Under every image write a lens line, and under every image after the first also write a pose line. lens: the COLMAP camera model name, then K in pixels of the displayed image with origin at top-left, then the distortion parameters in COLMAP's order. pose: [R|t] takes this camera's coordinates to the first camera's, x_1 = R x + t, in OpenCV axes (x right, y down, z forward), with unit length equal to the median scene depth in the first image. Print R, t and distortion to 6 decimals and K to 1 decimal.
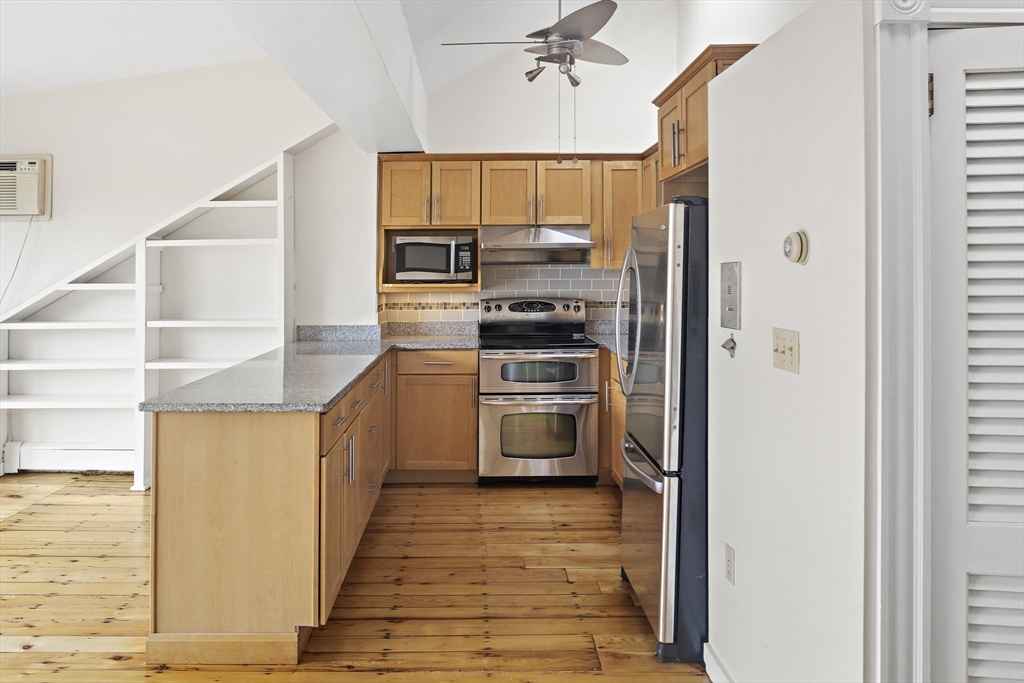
lens RADIAL K [[732.5, 0, 510.4], [0, 732.5, 282.4], [0, 0, 1]] dist [-0.031481, 0.007766]
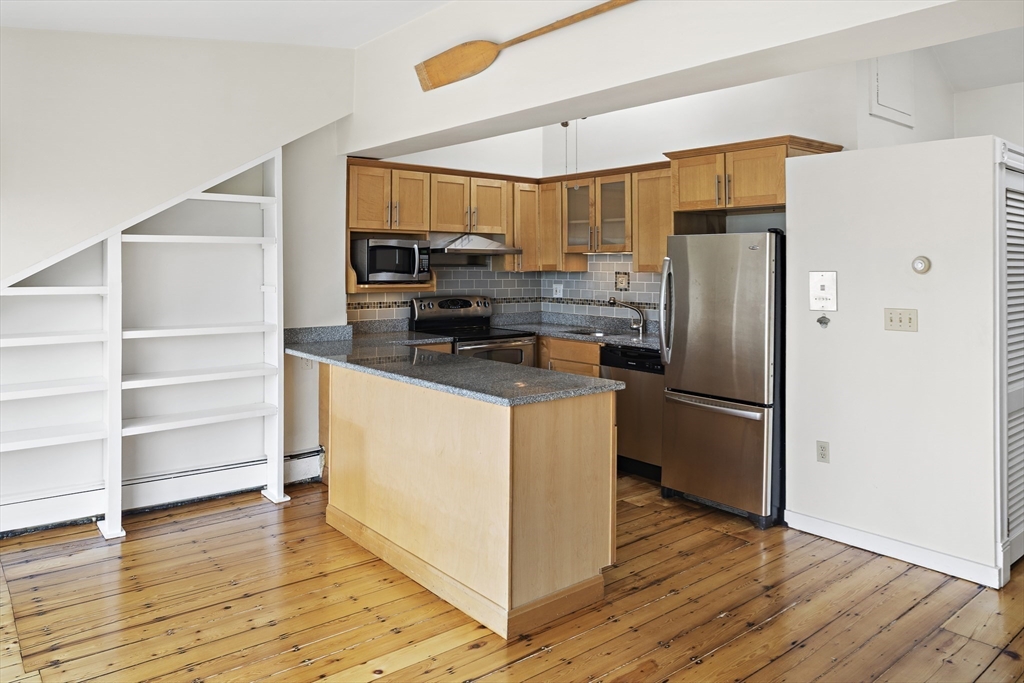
lens RADIAL K [[703.8, 0, 512.8], [0, 703.8, 271.8], [0, 0, 1]] dist [-0.036375, 0.001722]
pose [[0.778314, 0.005002, 0.627856, -0.621003], [0.002075, 0.999942, -0.010539, -0.005129], [-0.627872, 0.009505, 0.778258, 0.096914]]
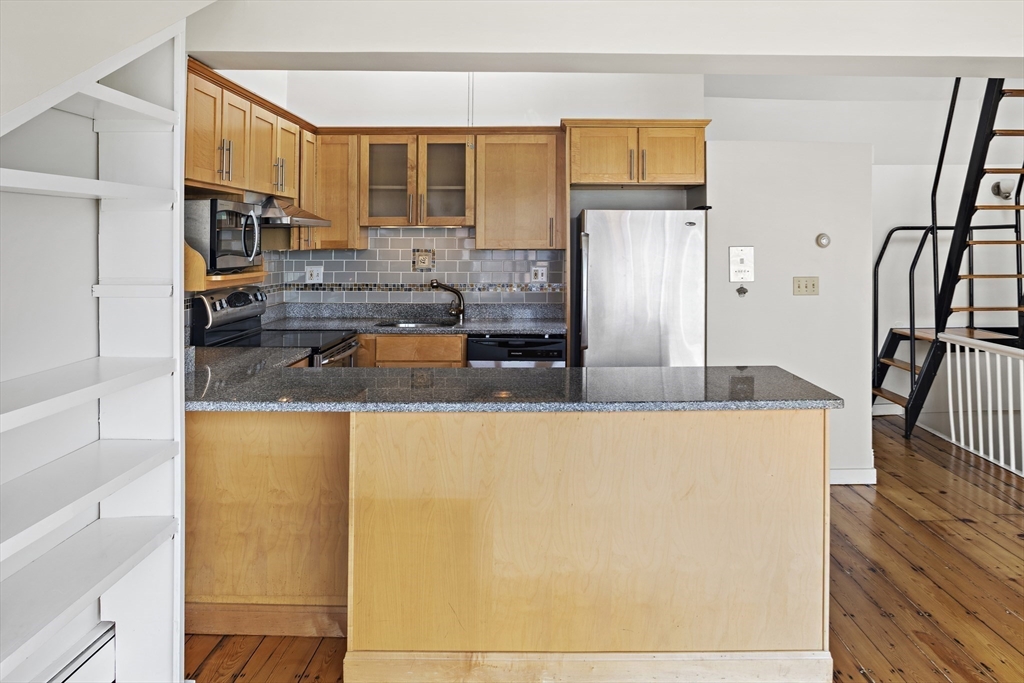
lens RADIAL K [[721.6, 0, 524.9], [0, 721.6, 243.1], [0, 0, 1]] dist [-0.030149, 0.001819]
pose [[0.022127, 0.005418, 0.999740, -0.759448], [0.018115, 0.999819, -0.005820, -0.016791], [-0.999591, 0.018239, 0.022025, 0.723542]]
